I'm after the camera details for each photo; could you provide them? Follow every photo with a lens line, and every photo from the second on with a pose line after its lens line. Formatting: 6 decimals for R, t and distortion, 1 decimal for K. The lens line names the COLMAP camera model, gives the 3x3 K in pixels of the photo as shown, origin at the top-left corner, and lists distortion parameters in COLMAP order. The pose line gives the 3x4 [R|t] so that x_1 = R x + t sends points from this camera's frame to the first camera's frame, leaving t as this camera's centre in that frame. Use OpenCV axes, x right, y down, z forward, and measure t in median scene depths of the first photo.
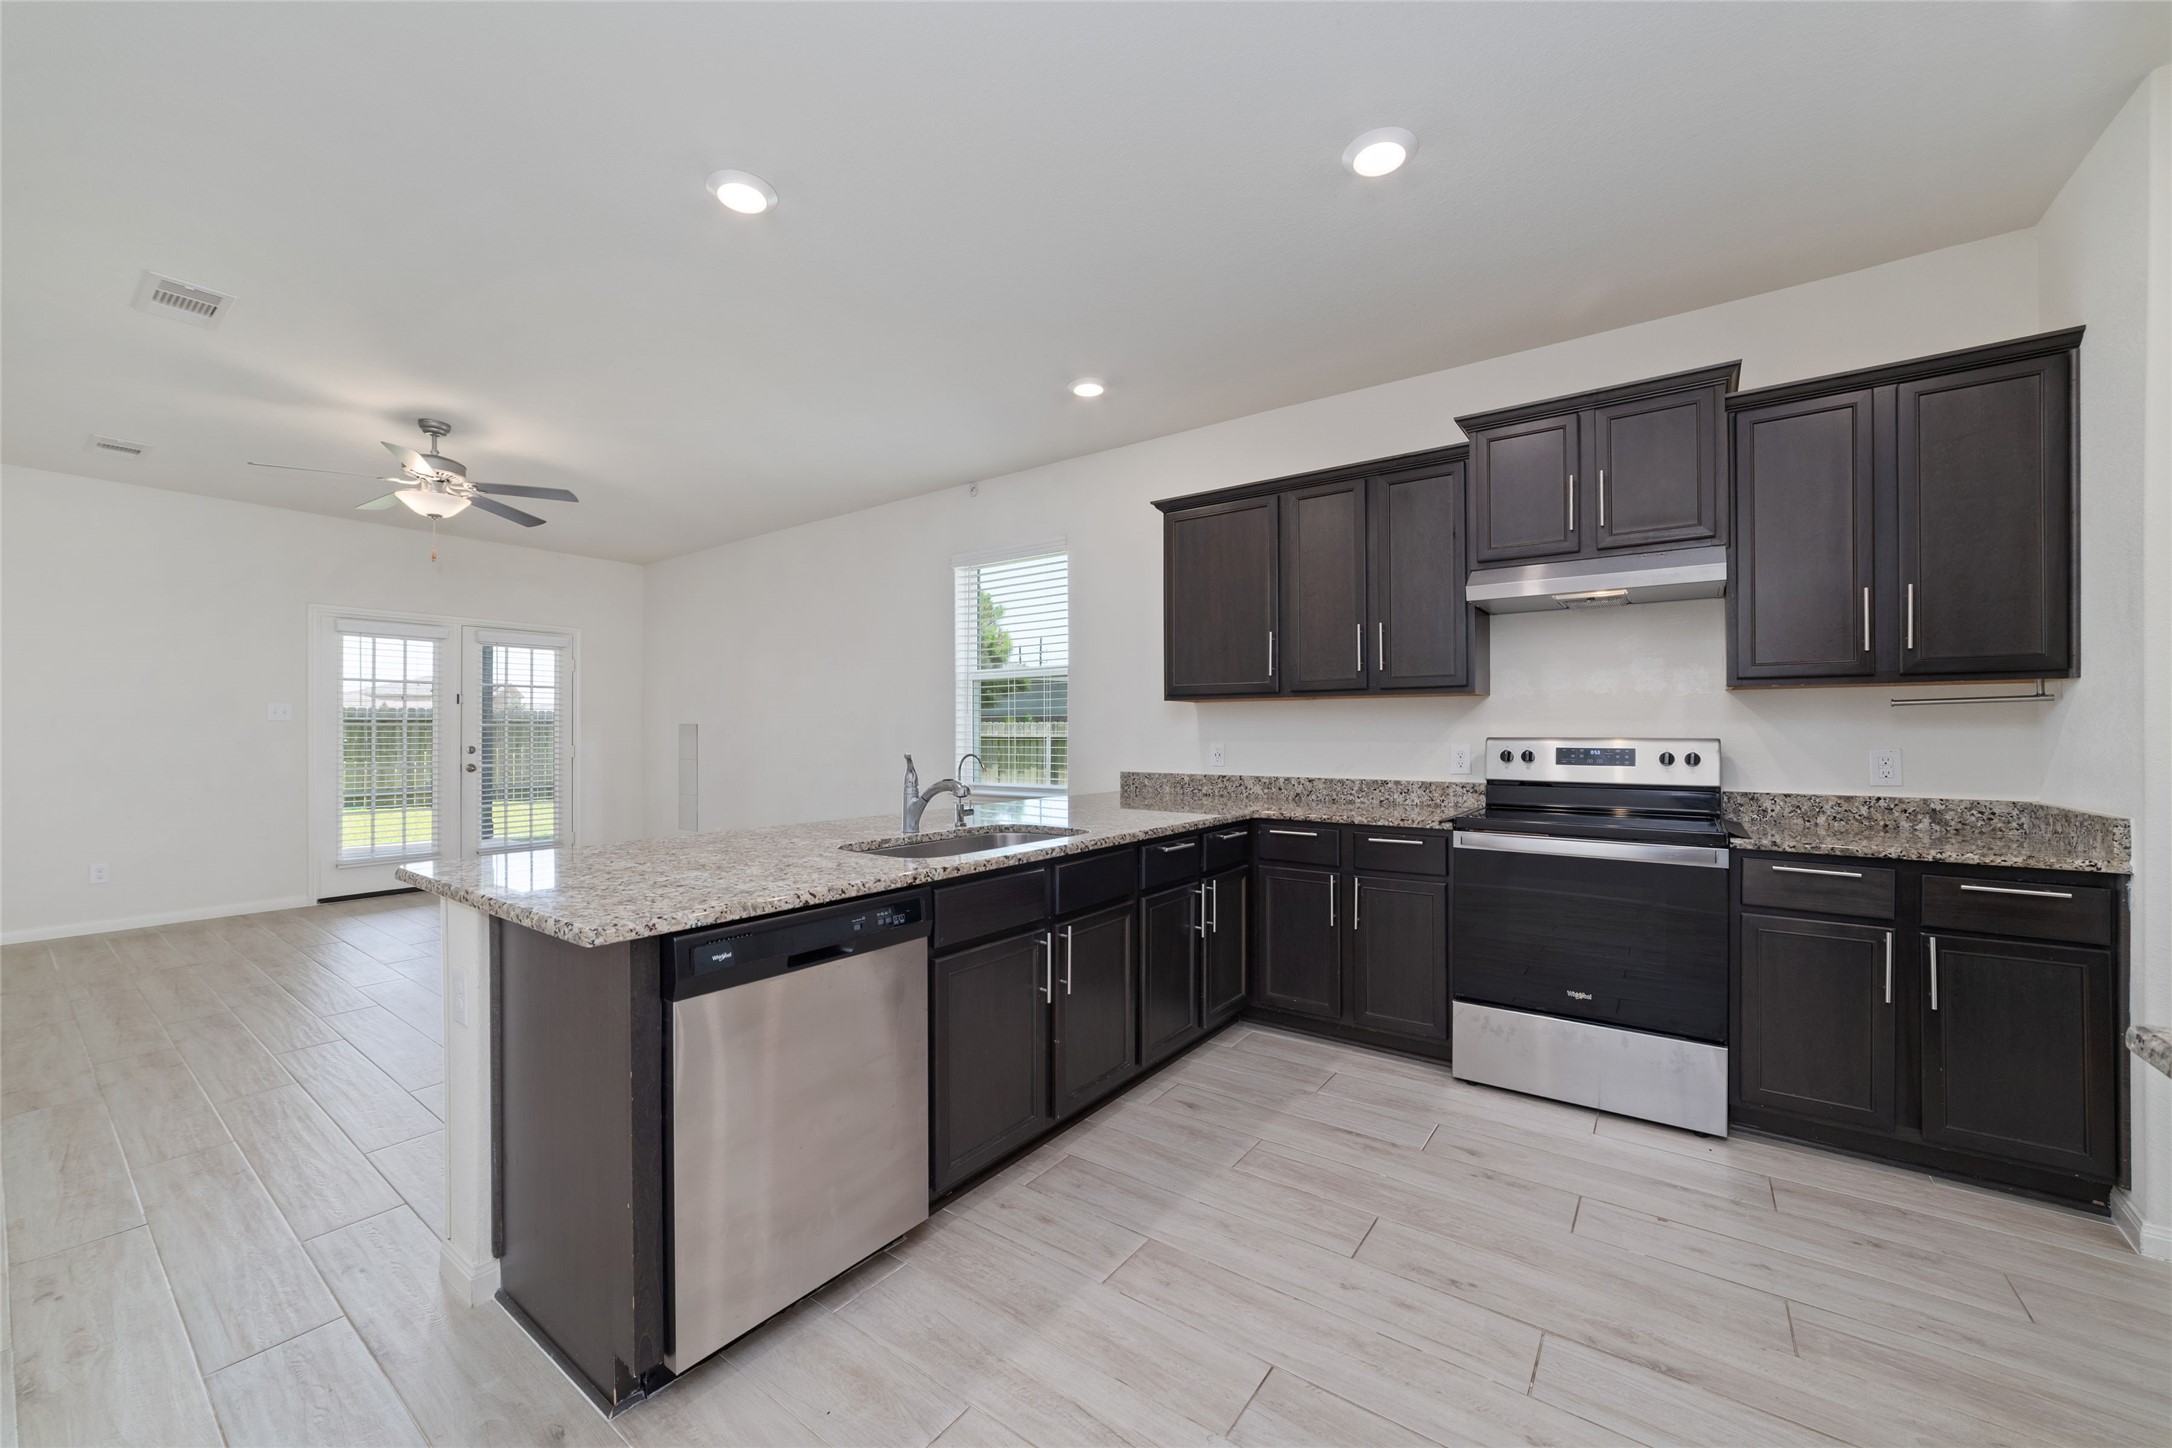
lens RADIAL K [[835.3, 0, 1081.0], [0, 835.3, 725.2], [0, 0, 1]] dist [-0.017977, 0.005679]
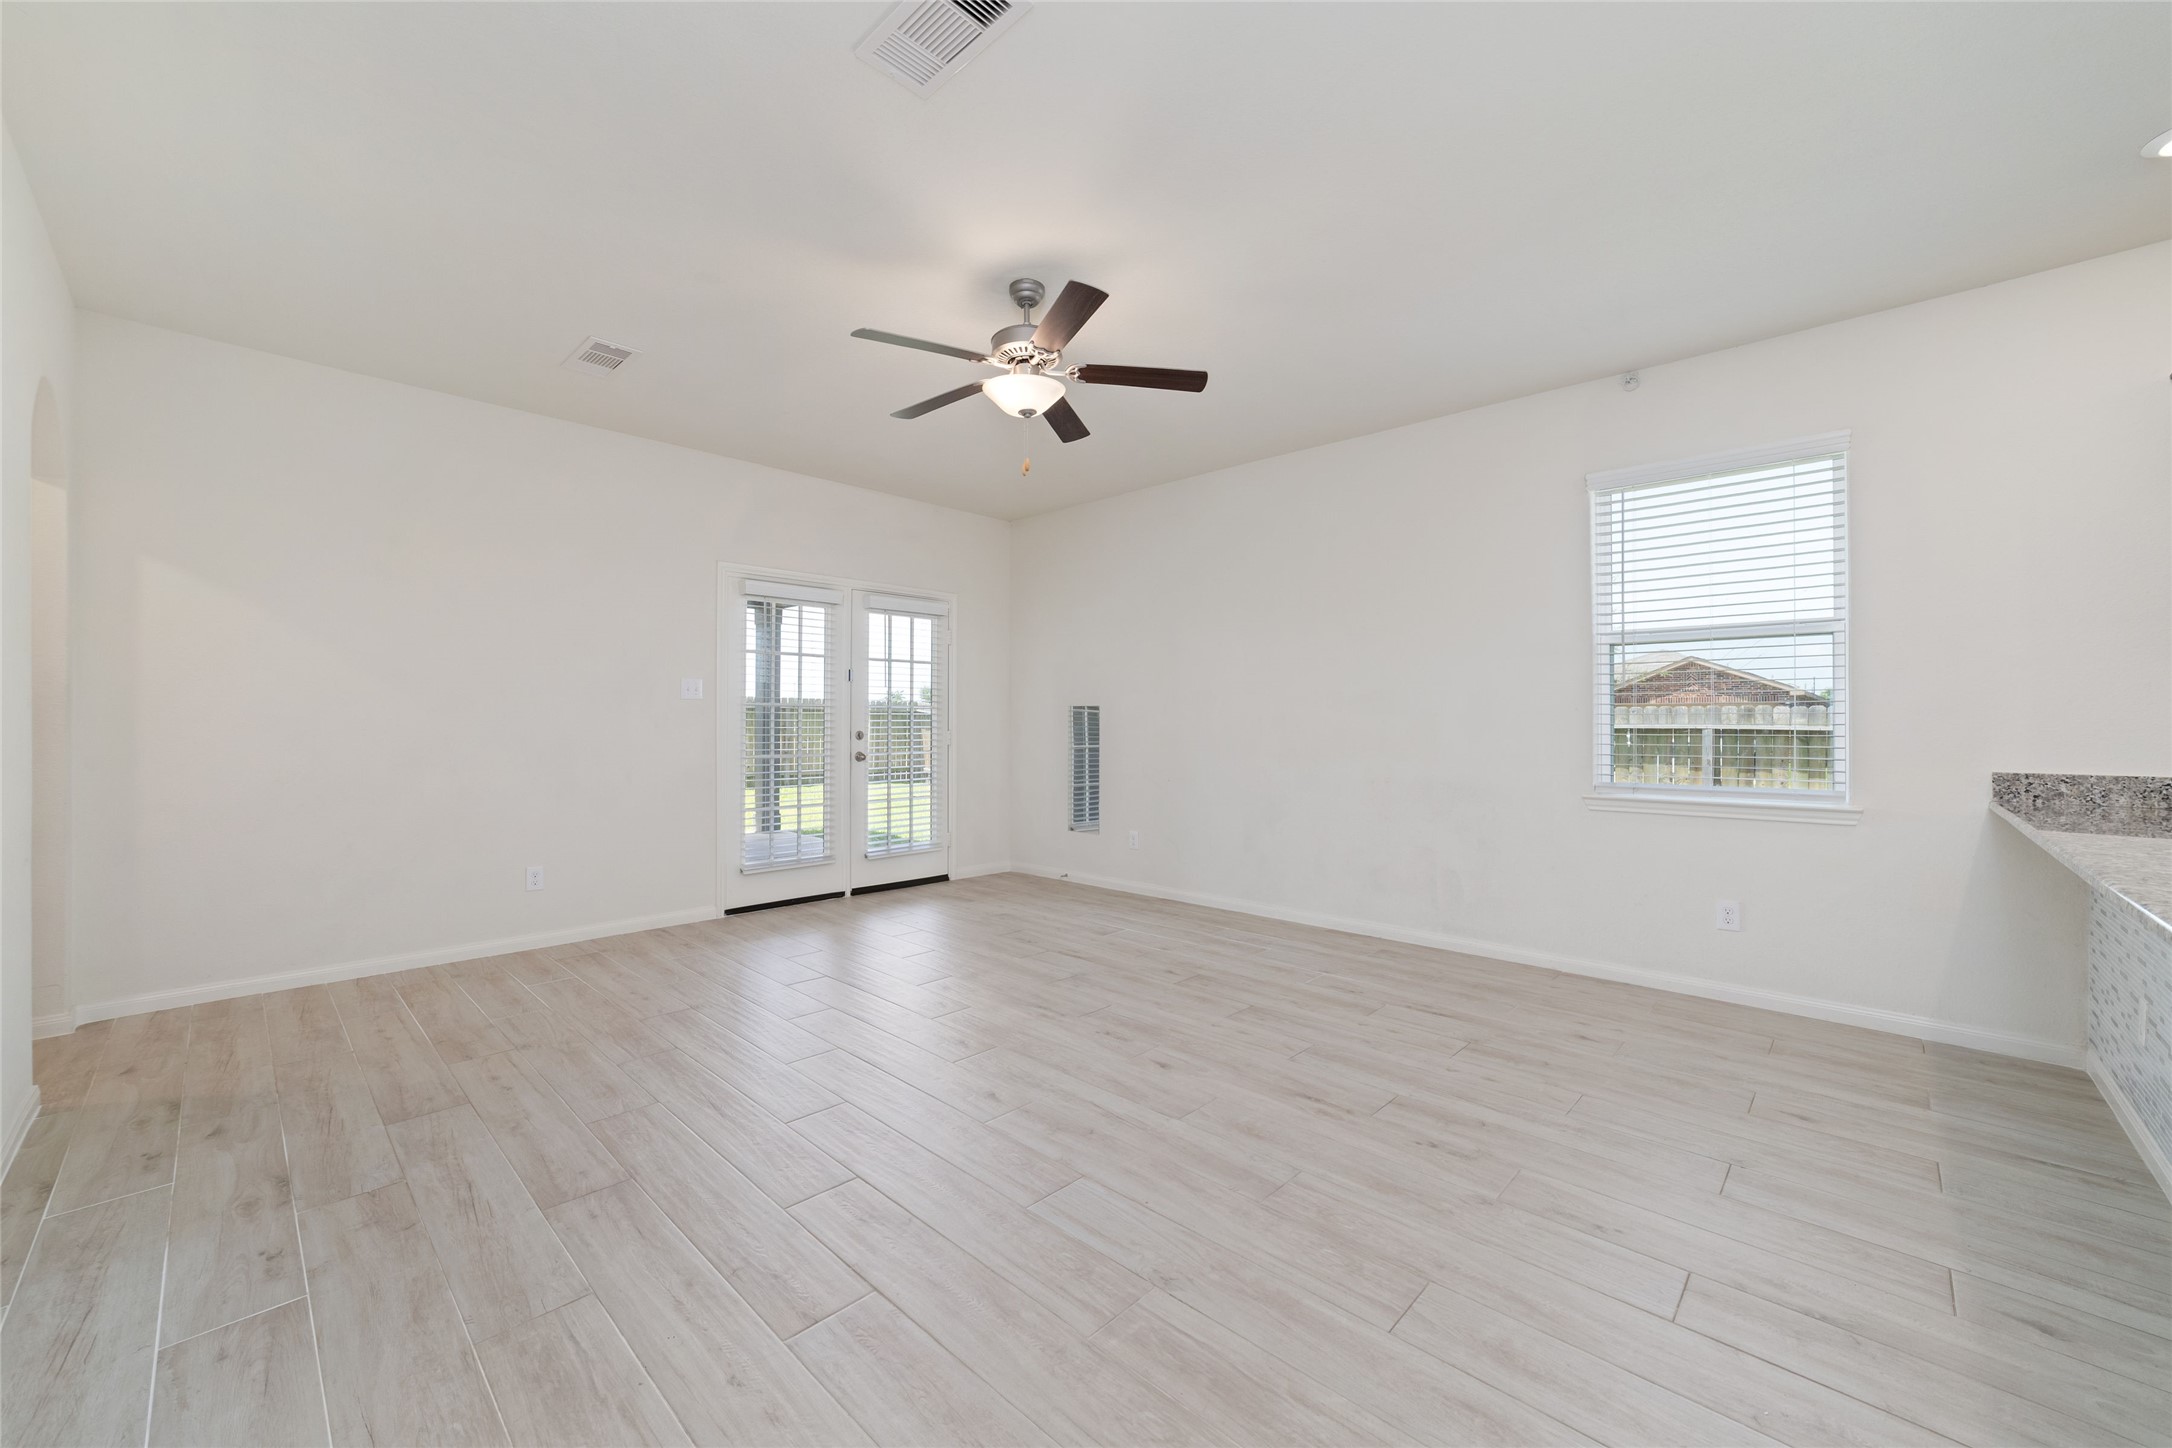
lens RADIAL K [[835.3, 0, 1082.6], [0, 835.3, 729.7], [0, 0, 1]] dist [-0.017977, 0.005679]
pose [[0.992690, 0.005456, -0.120569, -0.944967], [-0.003288, 0.999829, 0.018175, 0.018405], [0.120648, -0.017646, 0.992539, 0.402644]]
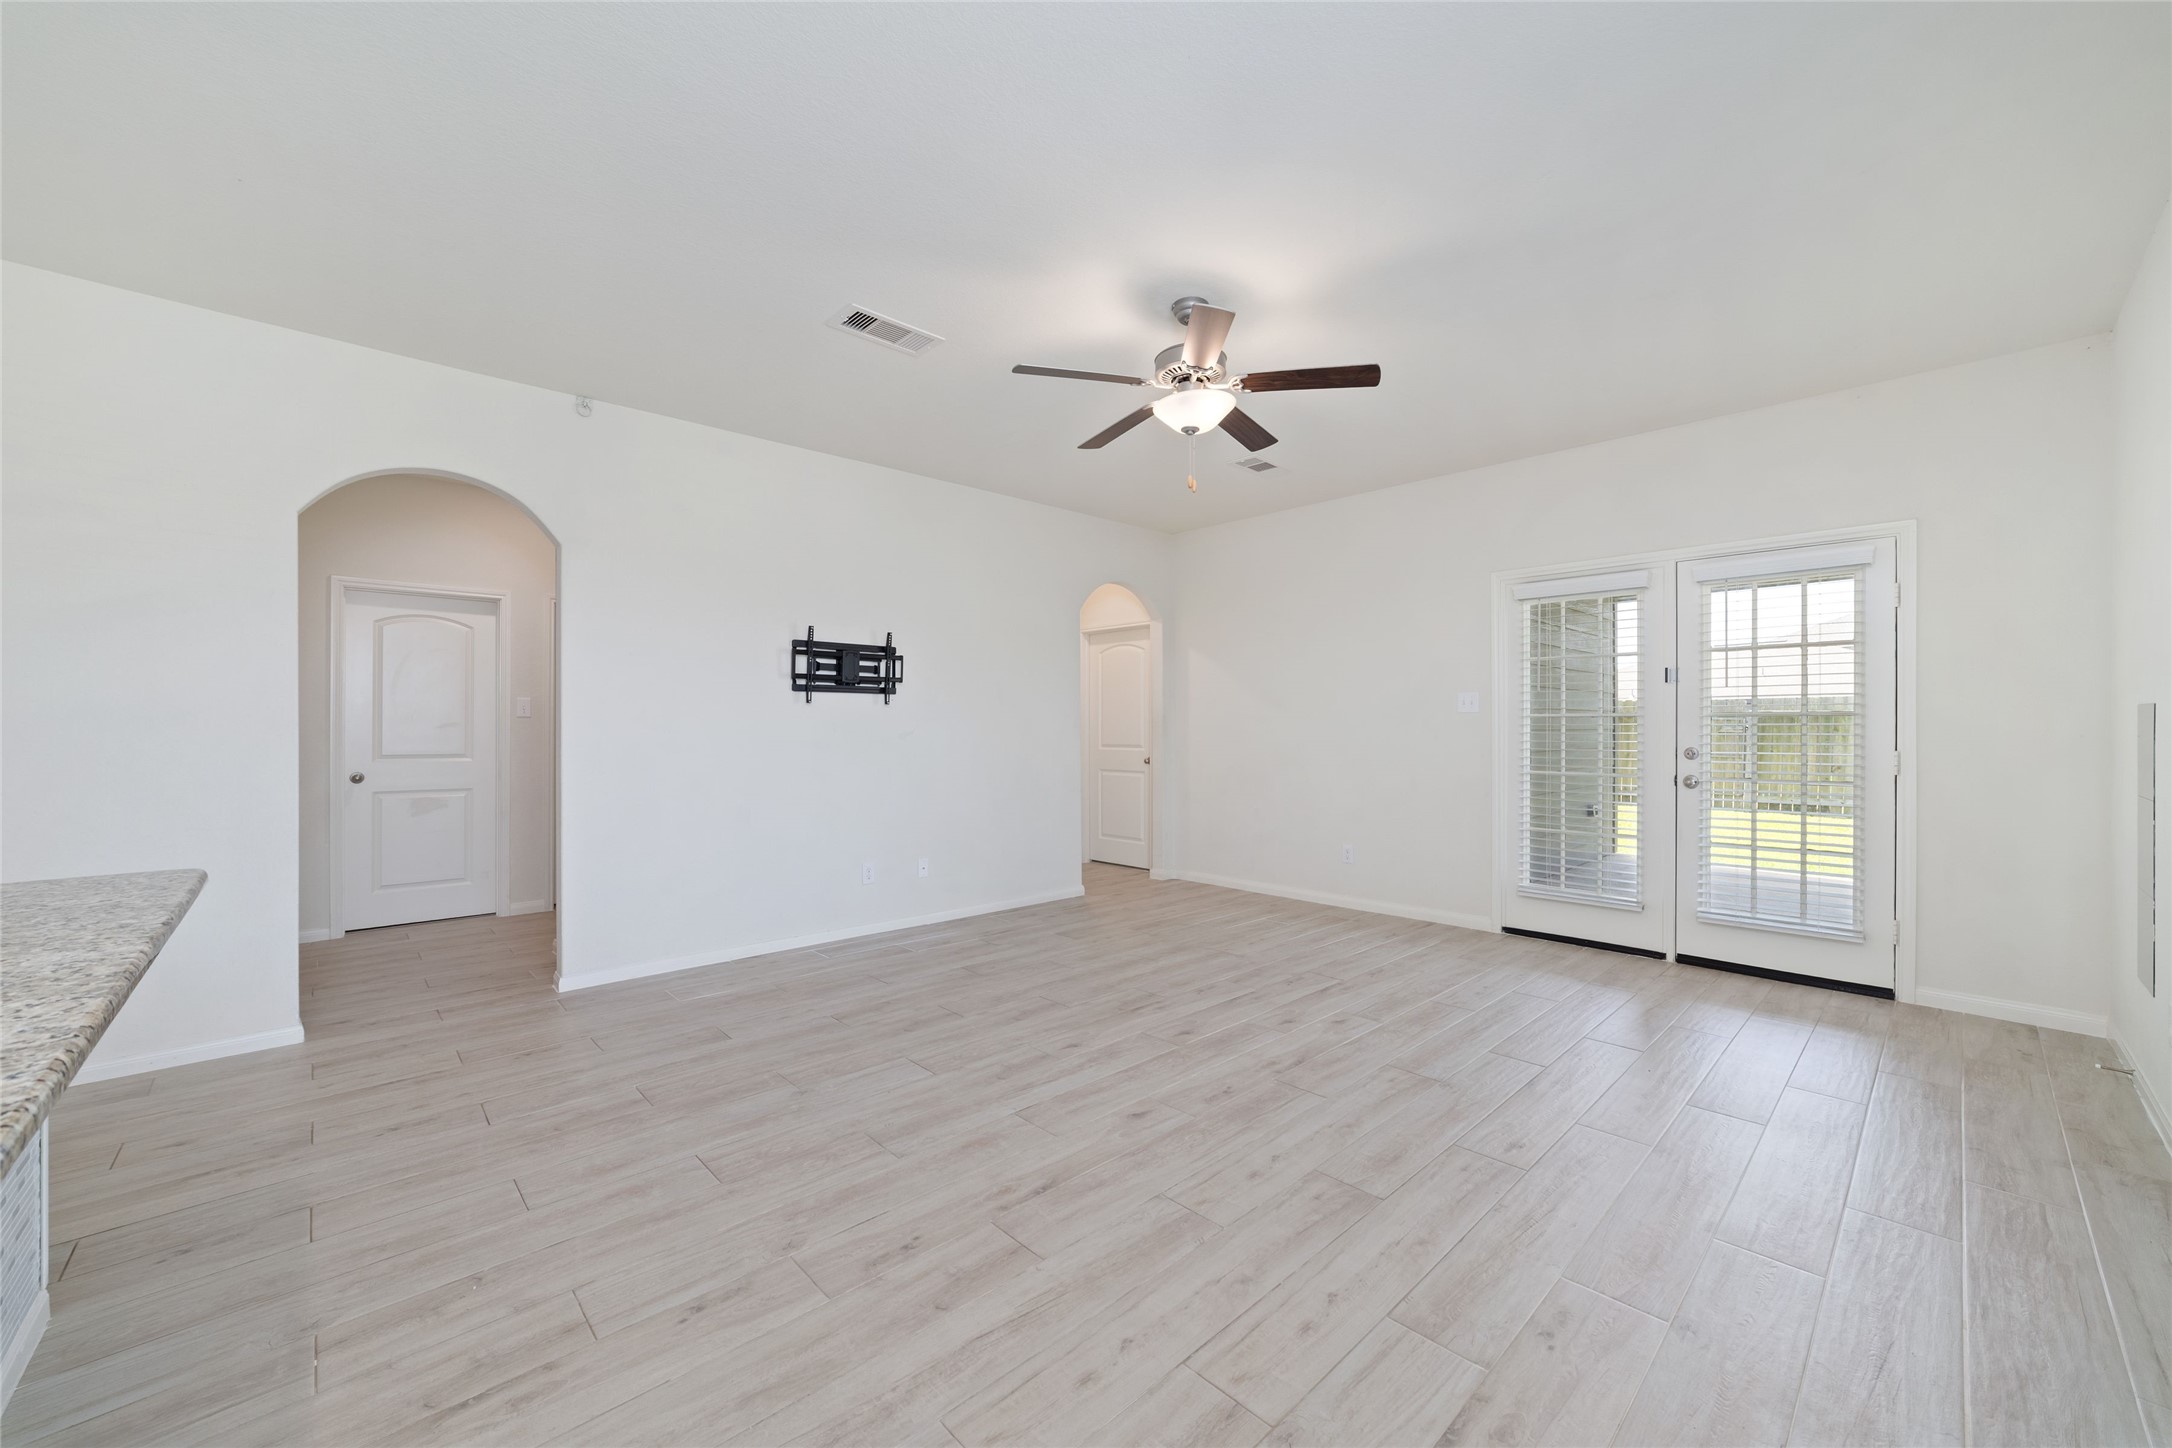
lens RADIAL K [[835.3, 0, 1084.3], [0, 835.3, 728.4], [0, 0, 1]] dist [-0.017977, 0.005679]
pose [[-0.167829, 0.002762, -0.985812, -0.049906], [0.009095, 0.999958, 0.001253, 0.012977], [0.985774, -0.008756, -0.167847, 1.508392]]
